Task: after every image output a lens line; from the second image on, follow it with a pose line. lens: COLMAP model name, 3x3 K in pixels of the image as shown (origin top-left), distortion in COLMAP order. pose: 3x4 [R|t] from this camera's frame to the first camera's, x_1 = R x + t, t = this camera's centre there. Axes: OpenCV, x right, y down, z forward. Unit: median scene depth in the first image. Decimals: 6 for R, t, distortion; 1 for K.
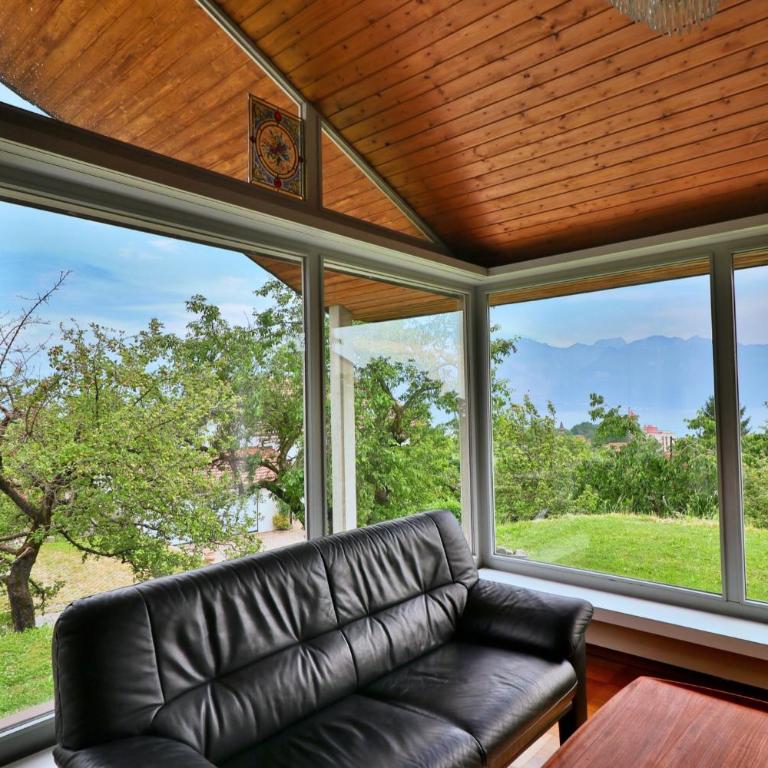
lens RADIAL K [[595.3, 0, 385.8], [0, 595.3, 386.1], [0, 0, 1]] dist [0.005784, 0.005918]
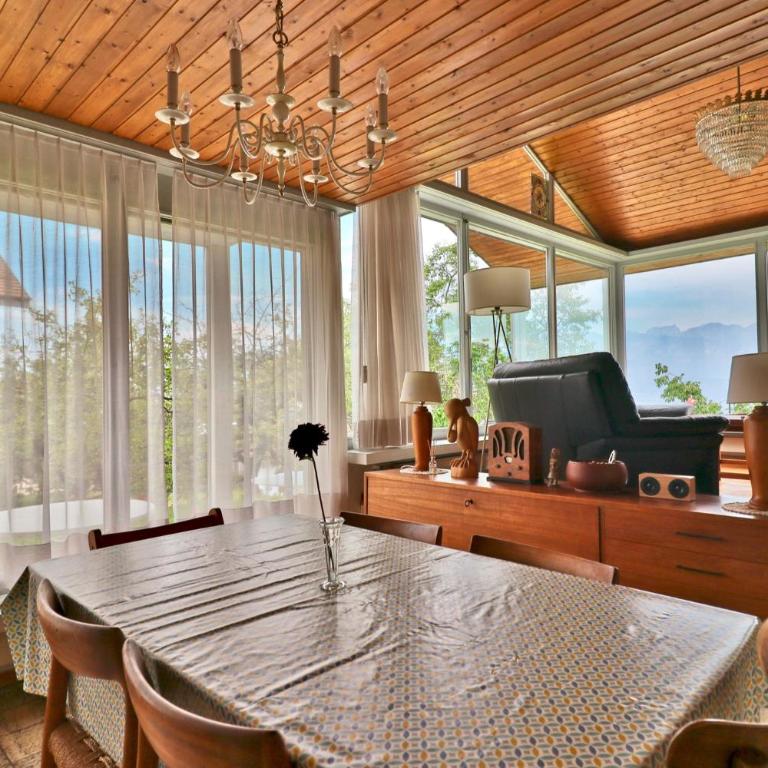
lens RADIAL K [[595.3, 0, 381.9], [0, 595.3, 383.8], [0, 0, 1]] dist [0.005784, 0.005918]
pose [[0.996829, -0.001416, -0.079565, -0.533055], [0.002324, 0.999933, 0.011318, 0.222622], [0.079543, -0.011467, 0.996765, -1.080116]]
